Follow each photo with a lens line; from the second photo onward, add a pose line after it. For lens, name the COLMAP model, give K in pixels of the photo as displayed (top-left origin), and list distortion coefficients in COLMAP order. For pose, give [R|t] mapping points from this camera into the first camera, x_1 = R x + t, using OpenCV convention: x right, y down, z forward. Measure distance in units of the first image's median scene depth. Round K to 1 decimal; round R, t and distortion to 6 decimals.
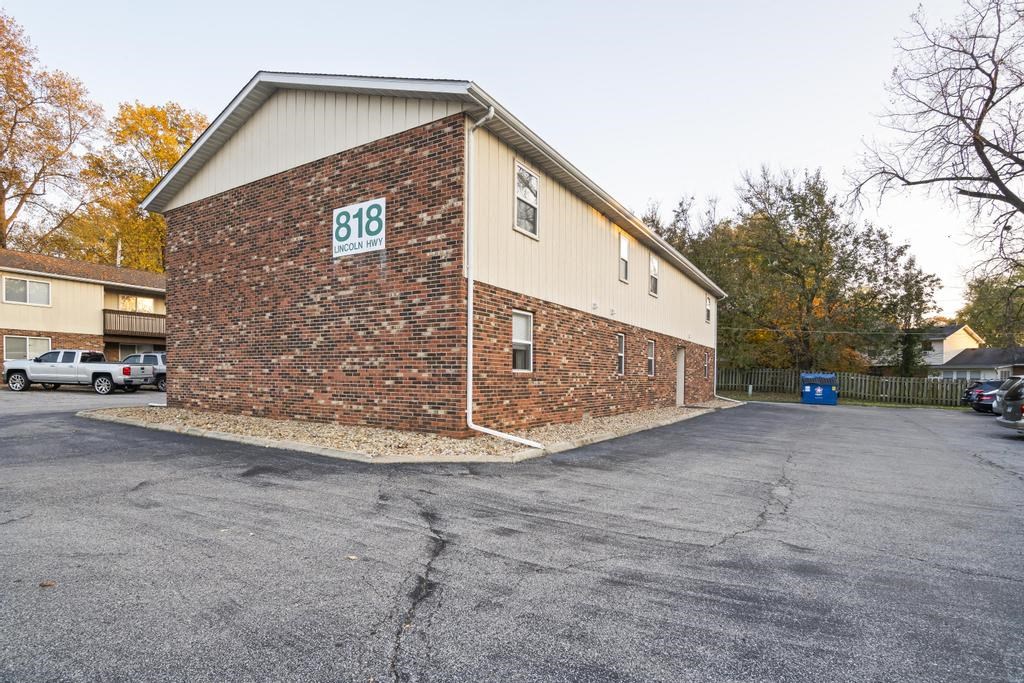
lens RADIAL K [[513.2, 0, 525.4], [0, 513.2, 383.8], [0, 0, 1]] dist [0.000148, -0.000475]
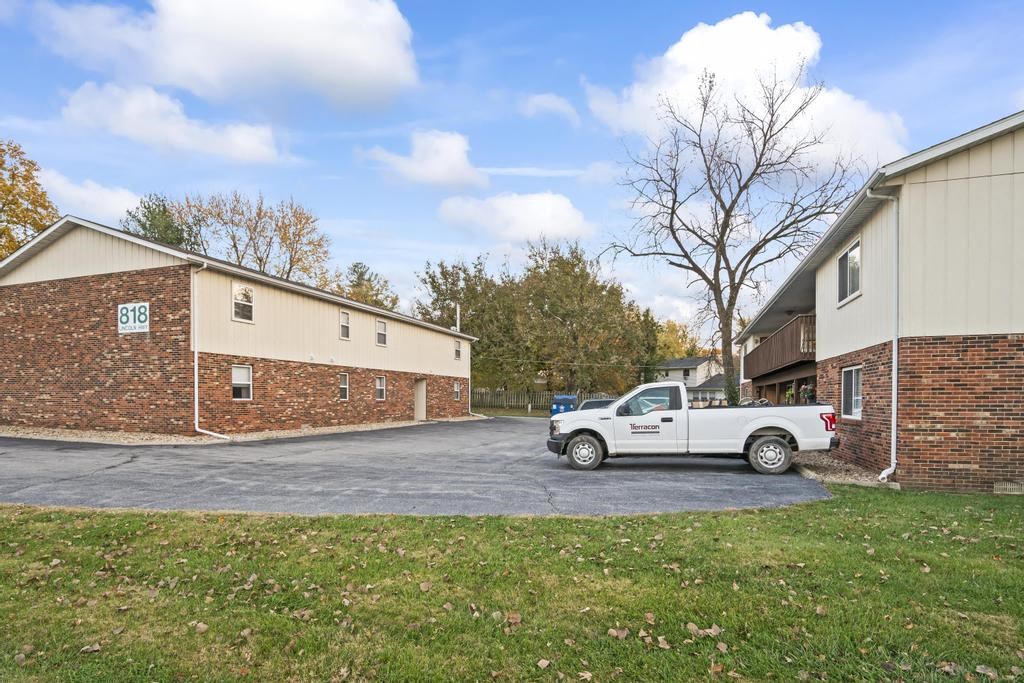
lens RADIAL K [[509.9, 0, 510.7], [0, 509.9, 406.6], [0, 0, 1]] dist [-0.003443, 0.000146]
pose [[0.978017, -0.009361, 0.208315, 0.509593], [0.008107, 0.999944, 0.006872, -0.004532], [-0.208368, -0.005032, 0.978038, -0.862637]]
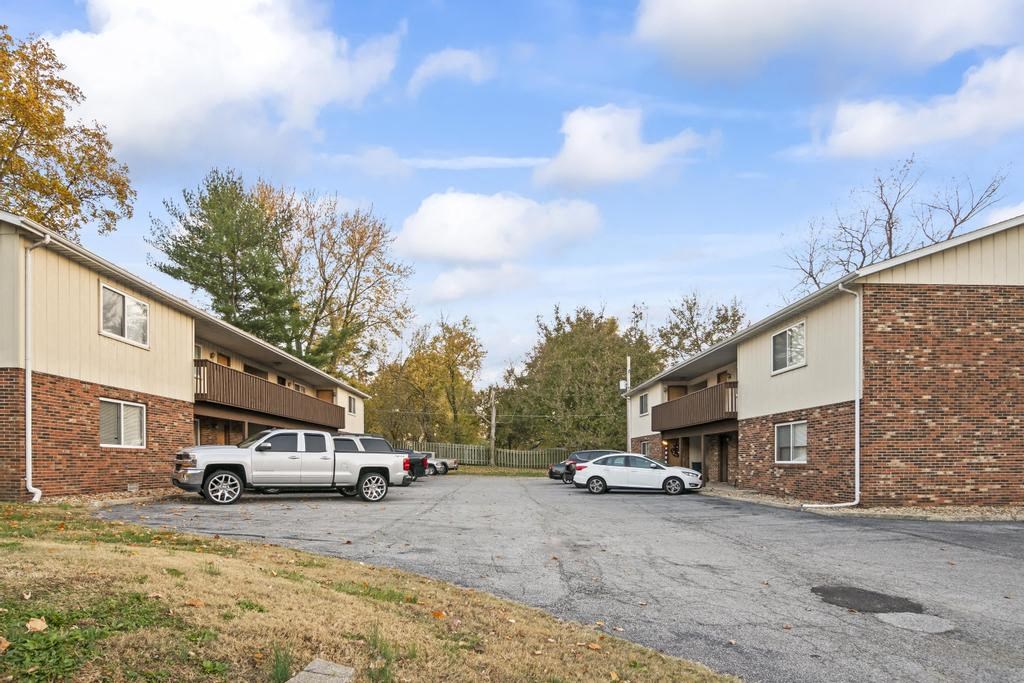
lens RADIAL K [[478.9, 0, 509.2], [0, 478.9, 455.4], [0, 0, 1]] dist [-0.004179, -0.000487]
pose [[0.825557, -0.023501, 0.563829, -2.156319], [0.021035, 0.999720, 0.010871, -0.082225], [-0.563927, 0.002885, 0.825820, 0.864457]]
